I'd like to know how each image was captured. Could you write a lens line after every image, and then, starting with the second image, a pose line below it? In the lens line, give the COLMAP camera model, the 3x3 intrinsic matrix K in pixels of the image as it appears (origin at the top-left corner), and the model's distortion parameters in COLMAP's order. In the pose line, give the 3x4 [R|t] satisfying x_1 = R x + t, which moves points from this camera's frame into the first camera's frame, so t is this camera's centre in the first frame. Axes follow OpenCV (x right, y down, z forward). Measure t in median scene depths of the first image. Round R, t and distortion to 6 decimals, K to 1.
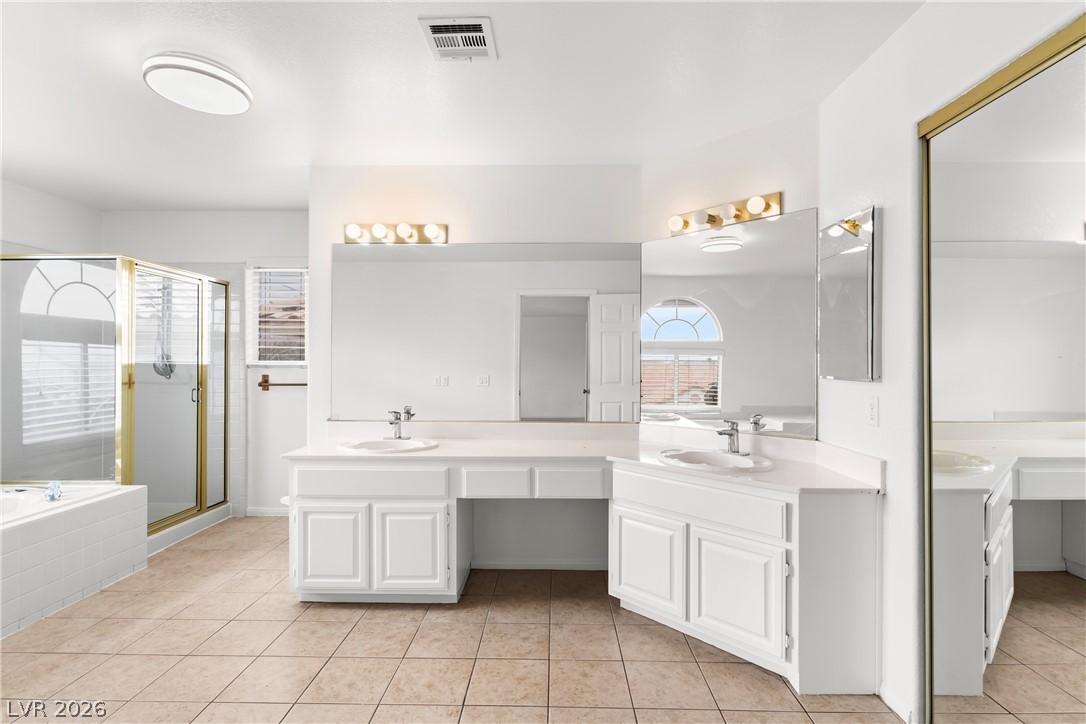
lens RADIAL K [[534.1, 0, 543.0], [0, 534.1, 362.0], [0, 0, 1]] dist [0.003588, 0.000190]
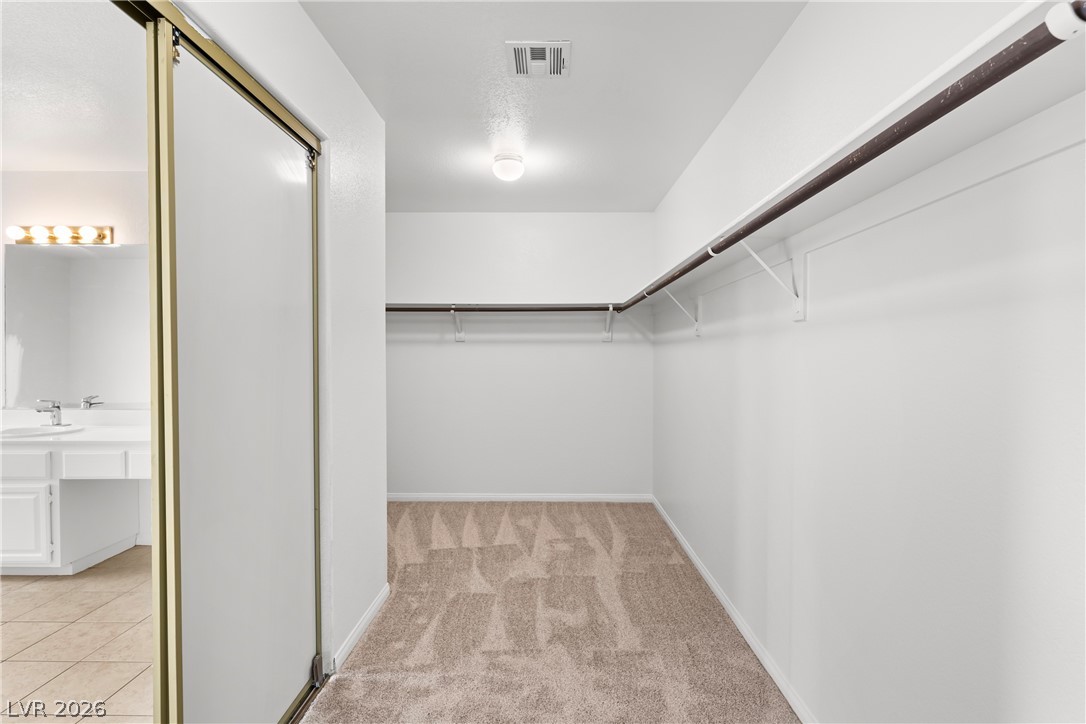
lens RADIAL K [[514.6, 0, 543.0], [0, 514.6, 362.0], [0, 0, 1]] dist [-0.000048, 0.000118]
pose [[0.999841, -0.000986, 0.017812, 0.810771], [0.000786, 0.999936, 0.011269, 0.005025], [-0.017822, -0.011253, 0.999778, -0.065497]]
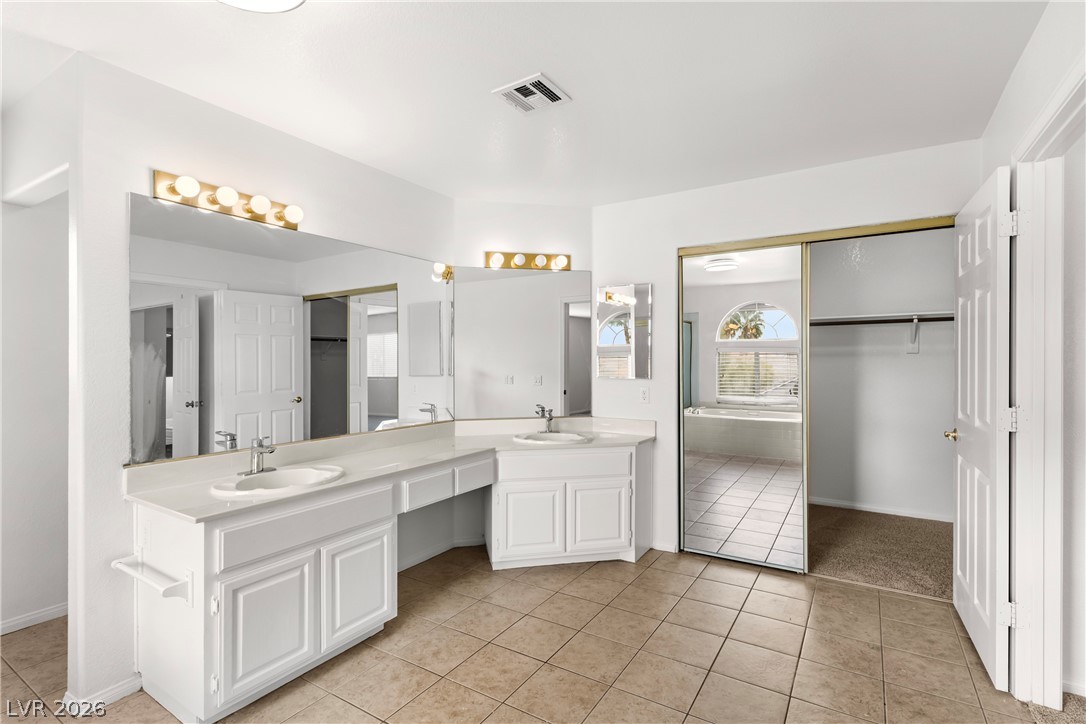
lens RADIAL K [[516.9, 0, 543.0], [0, 516.9, 362.0], [0, 0, 1]] dist [0.001770, 0.000292]
pose [[0.510506, -0.001211, 0.859873, -0.829188], [0.002307, 0.999997, 0.000039, -0.018763], [-0.859871, 0.001964, 0.510507, 0.303479]]
